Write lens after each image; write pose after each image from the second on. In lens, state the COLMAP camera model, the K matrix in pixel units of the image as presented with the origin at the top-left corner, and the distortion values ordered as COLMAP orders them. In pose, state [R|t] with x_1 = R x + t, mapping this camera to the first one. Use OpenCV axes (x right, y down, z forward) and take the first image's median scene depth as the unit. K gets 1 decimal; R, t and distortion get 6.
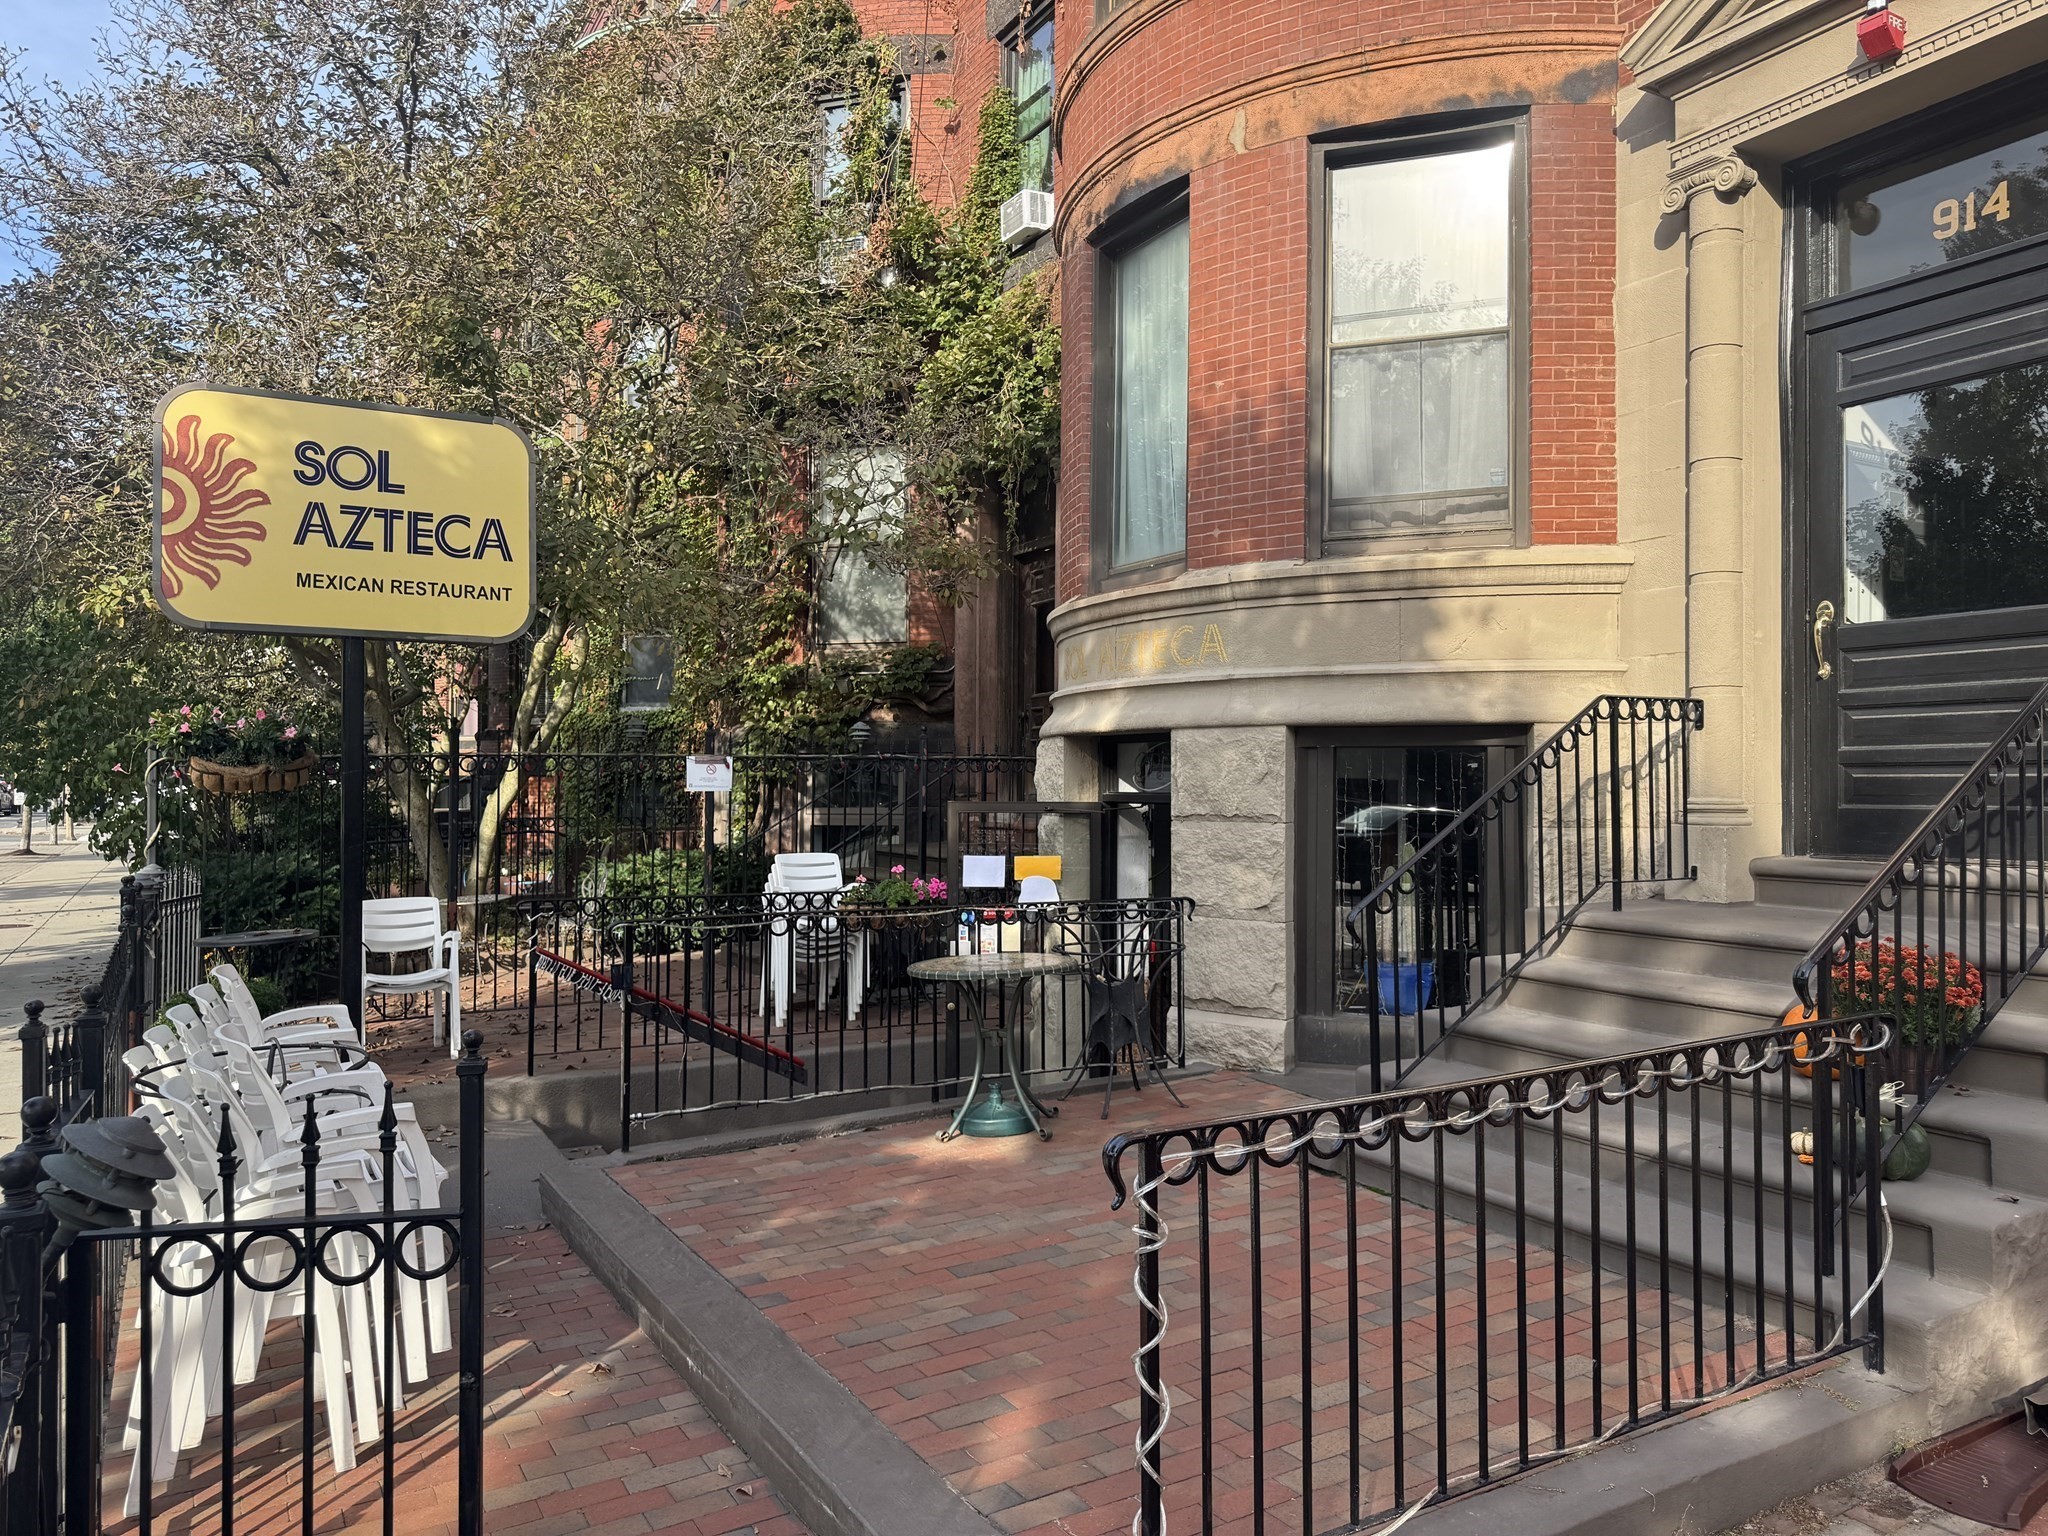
lens RADIAL K [[1402.4, 0, 1024.0], [0, 1402.4, 768.0], [0, 0, 1]] dist [0.088520, -0.120818]
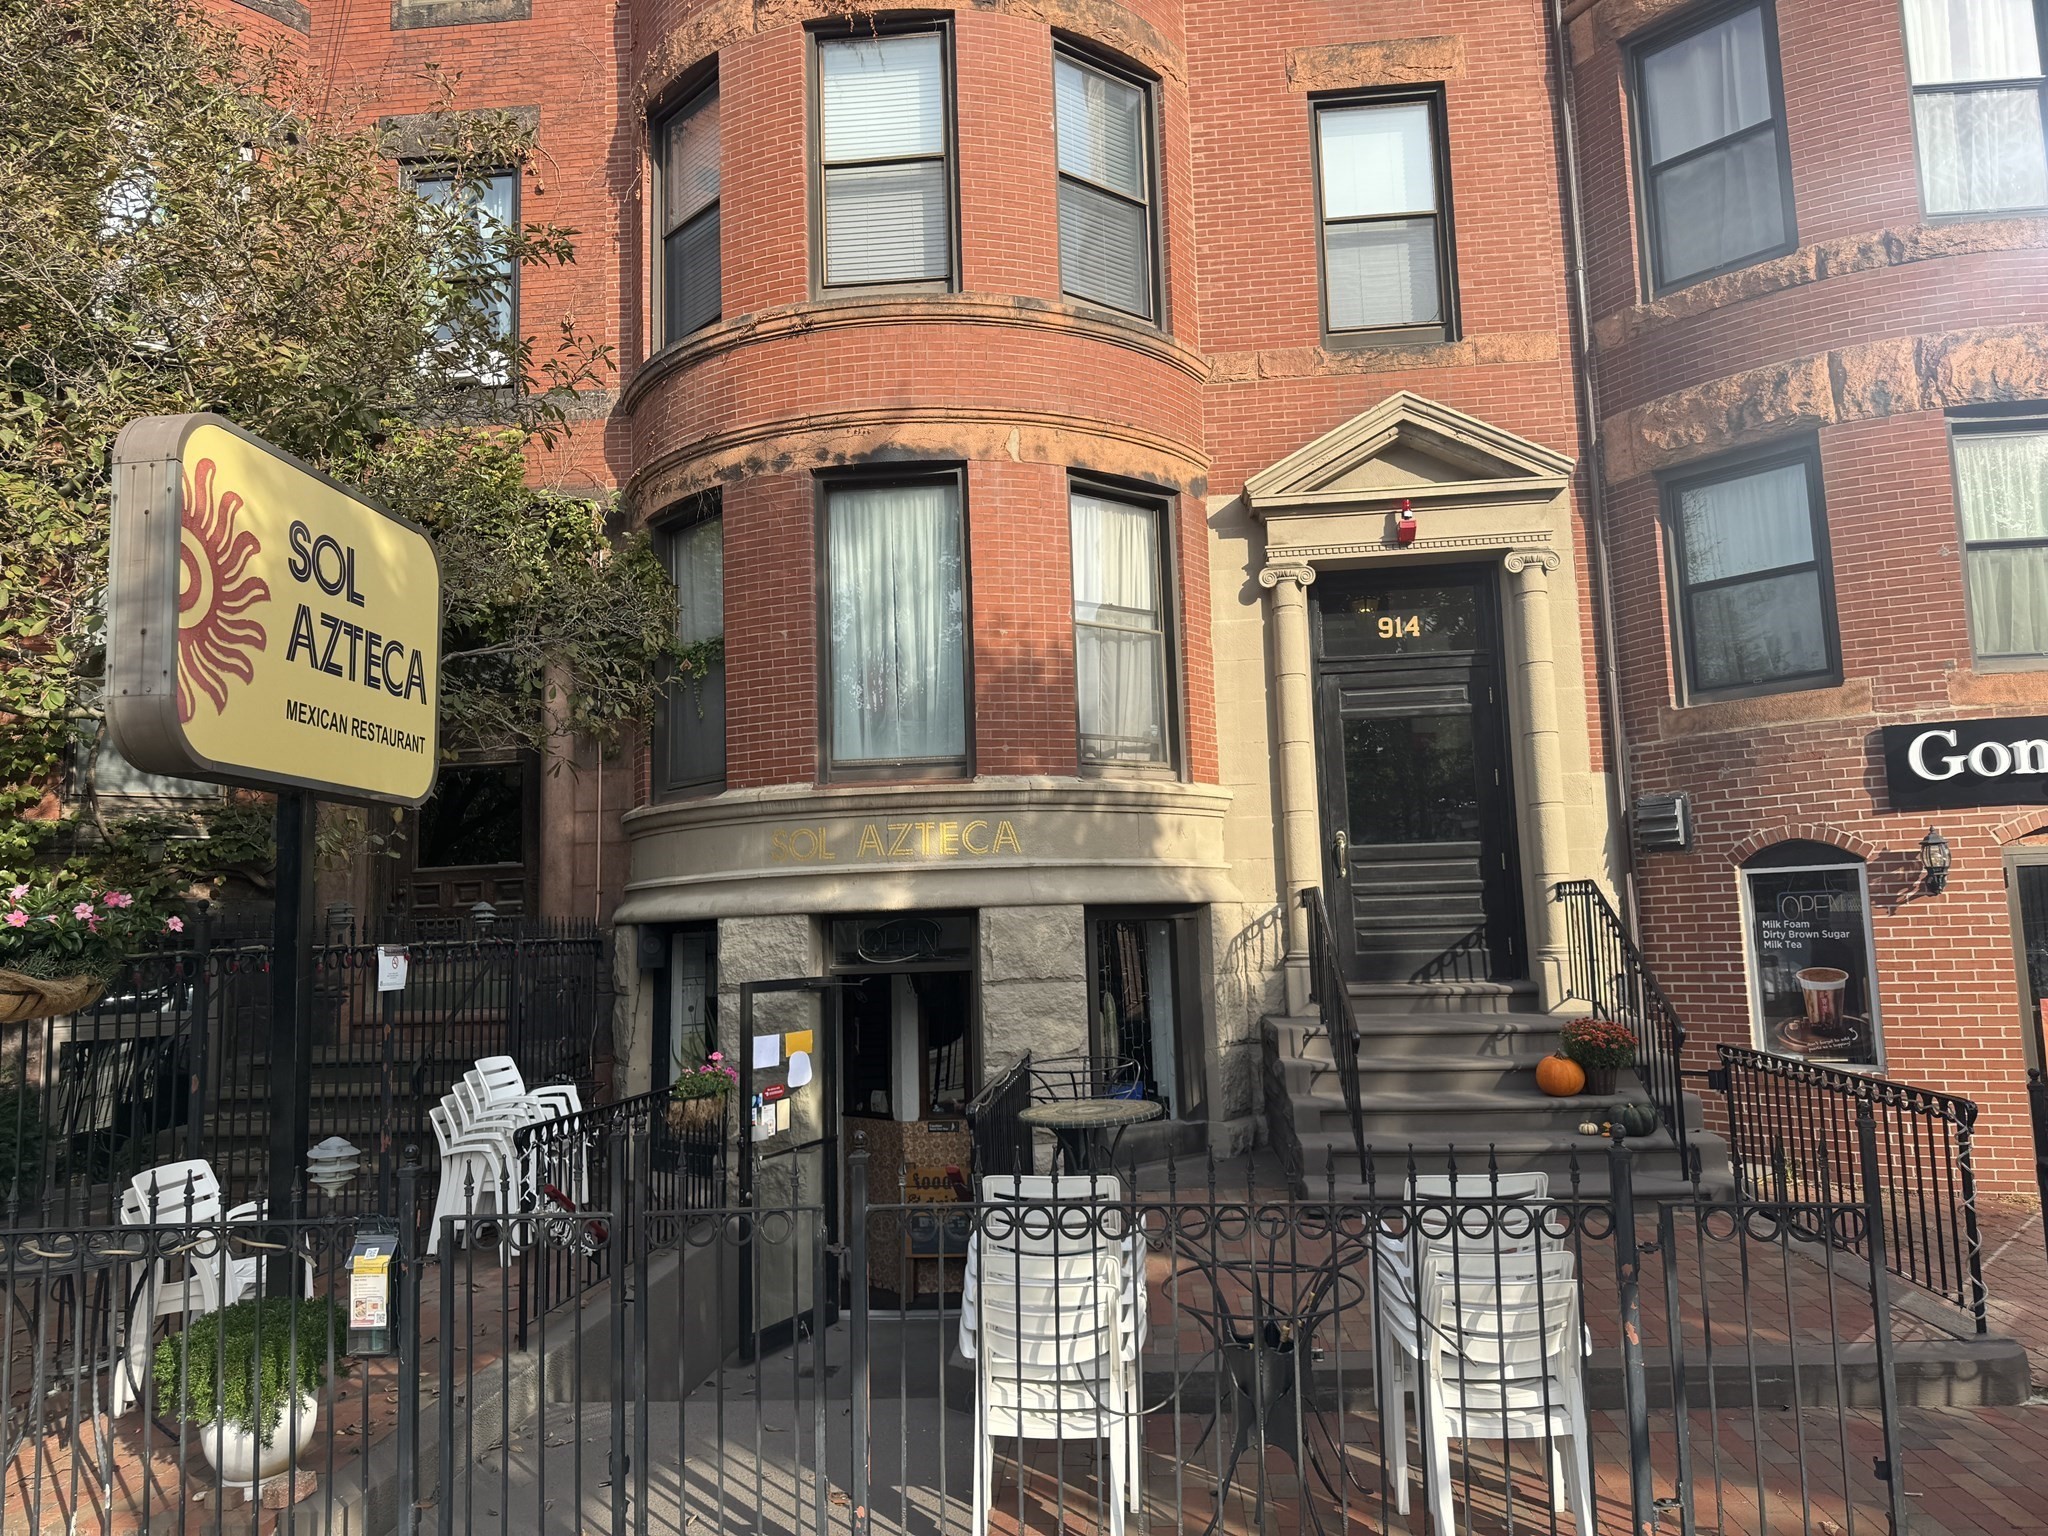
lens RADIAL K [[1402.4, 0, 1024.0], [0, 1402.4, 768.0], [0, 0, 1]] dist [0.088520, -0.120818]
pose [[0.565697, 0.073730, 0.821310, -0.876188], [0.024839, 0.994019, -0.106343, -0.018216], [-0.824239, 0.080558, 0.560483, 0.297907]]
